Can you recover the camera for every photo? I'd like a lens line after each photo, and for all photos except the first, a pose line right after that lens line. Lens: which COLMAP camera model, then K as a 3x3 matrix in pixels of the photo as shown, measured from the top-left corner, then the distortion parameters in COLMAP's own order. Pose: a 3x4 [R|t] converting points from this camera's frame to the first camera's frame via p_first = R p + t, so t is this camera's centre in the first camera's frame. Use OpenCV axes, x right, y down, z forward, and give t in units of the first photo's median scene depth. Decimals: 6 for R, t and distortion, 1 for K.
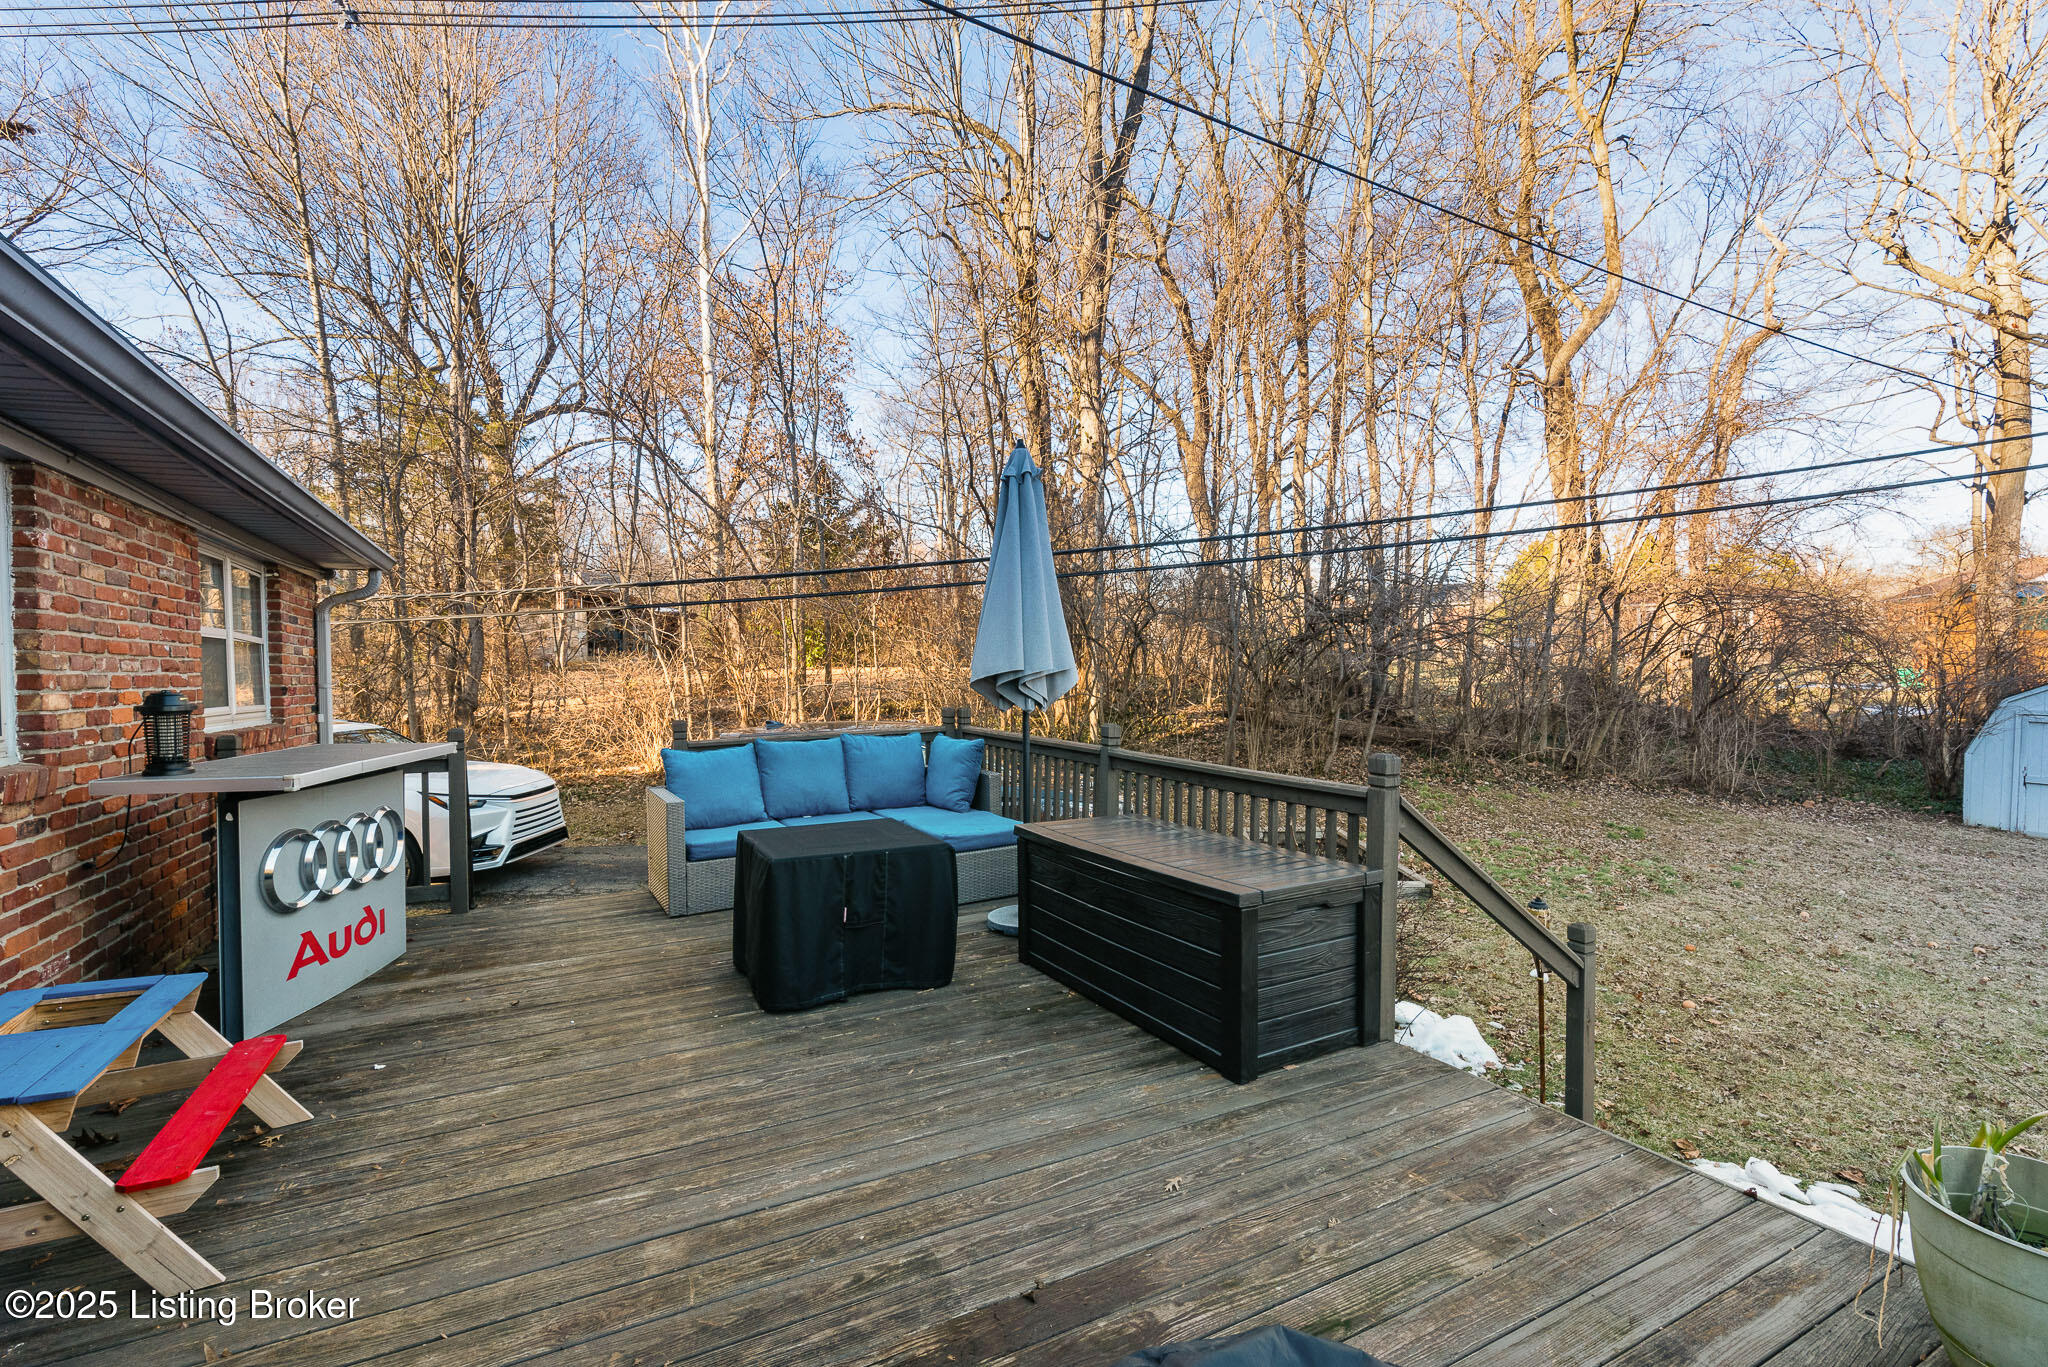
lens RADIAL K [[896.1, 0, 1028.6], [0, 896.1, 686.9], [0, 0, 1]] dist [0.002114, -0.000599]
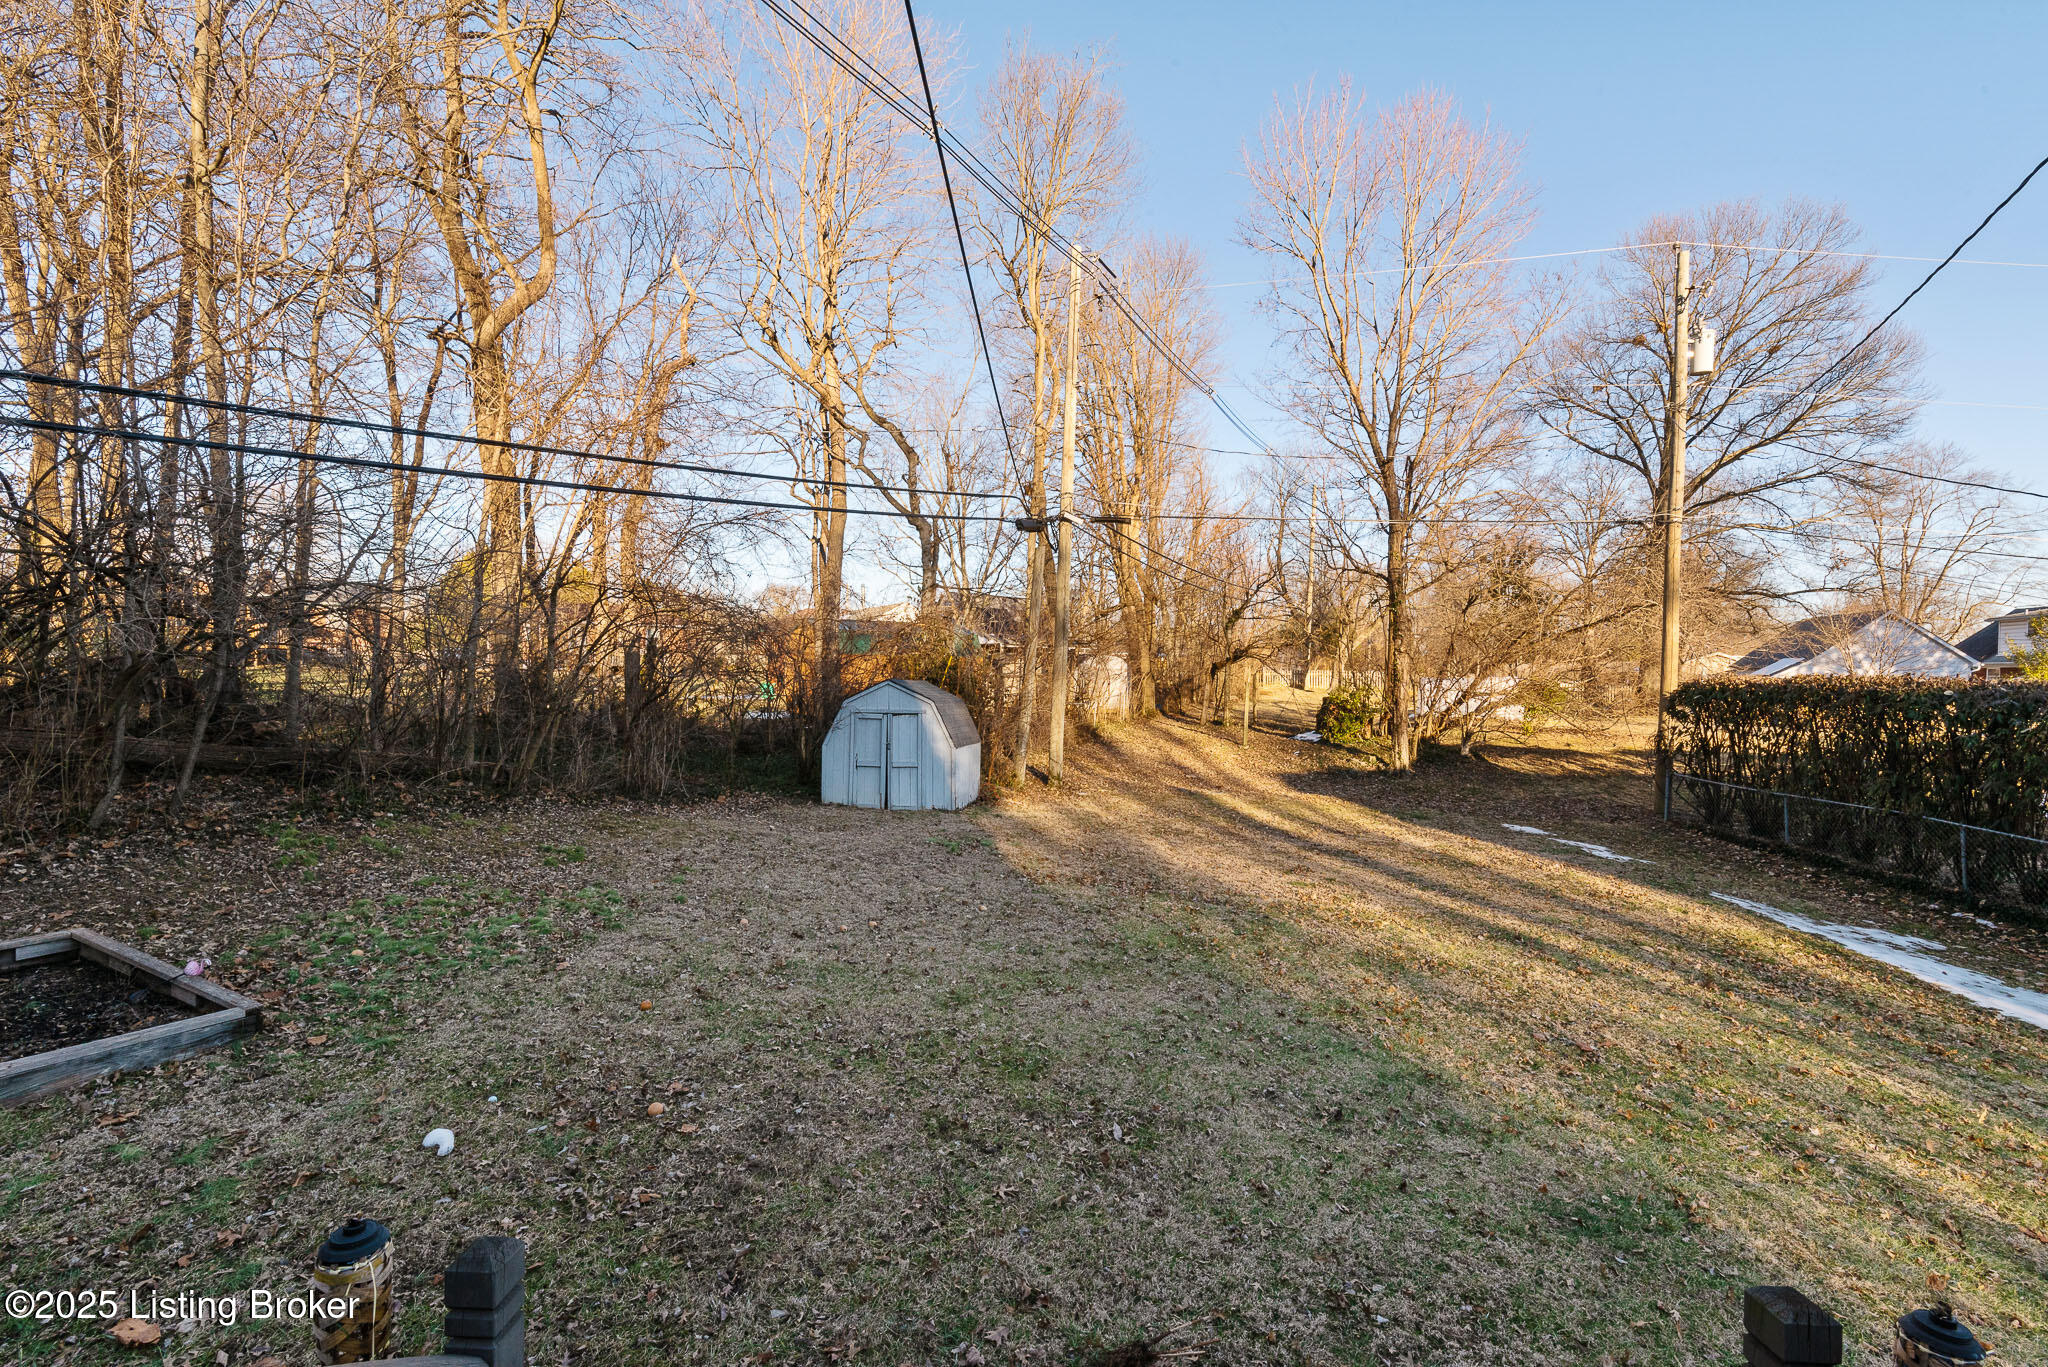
lens RADIAL K [[896.1, 0, 1021.0], [0, 896.1, 696.2], [0, 0, 1]] dist [0.002114, -0.000599]
pose [[0.485744, 0.000854, 0.874101, 0.149953], [0.004440, 0.999984, -0.003444, 0.017624], [-0.874090, 0.005554, 0.485732, 0.234951]]
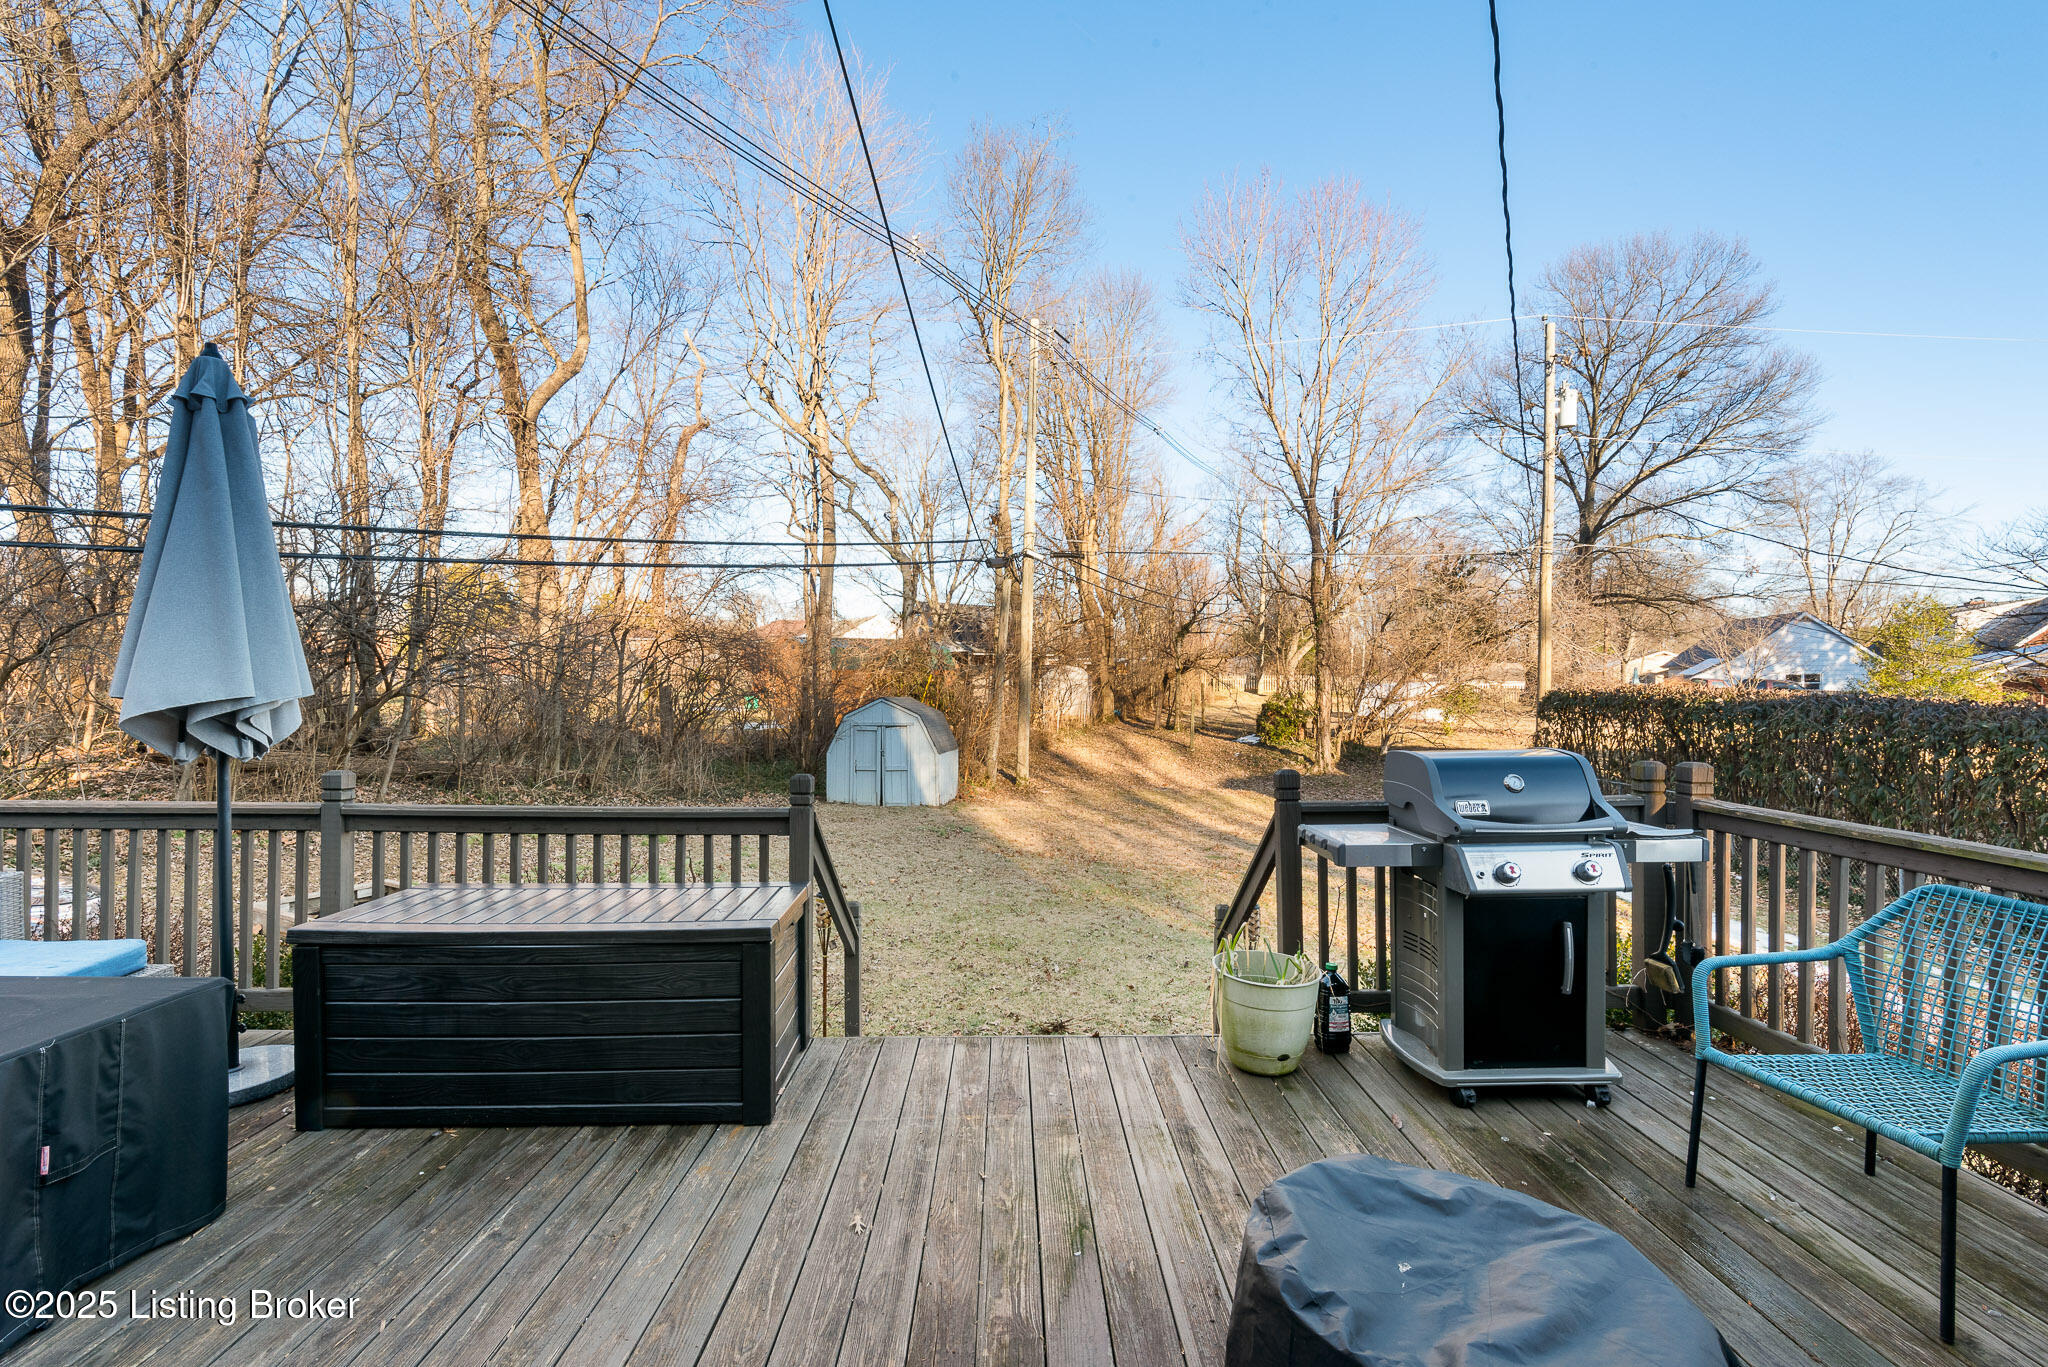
lens RADIAL K [[896.1, 0, 985.9], [0, 896.1, 695.4], [0, 0, 1]] dist [0.002114, -0.000599]
pose [[0.488122, -0.000545, 0.872775, -0.135552], [0.017699, 0.999800, -0.009274, -0.001480], [-0.872596, 0.019974, 0.488034, 0.086394]]
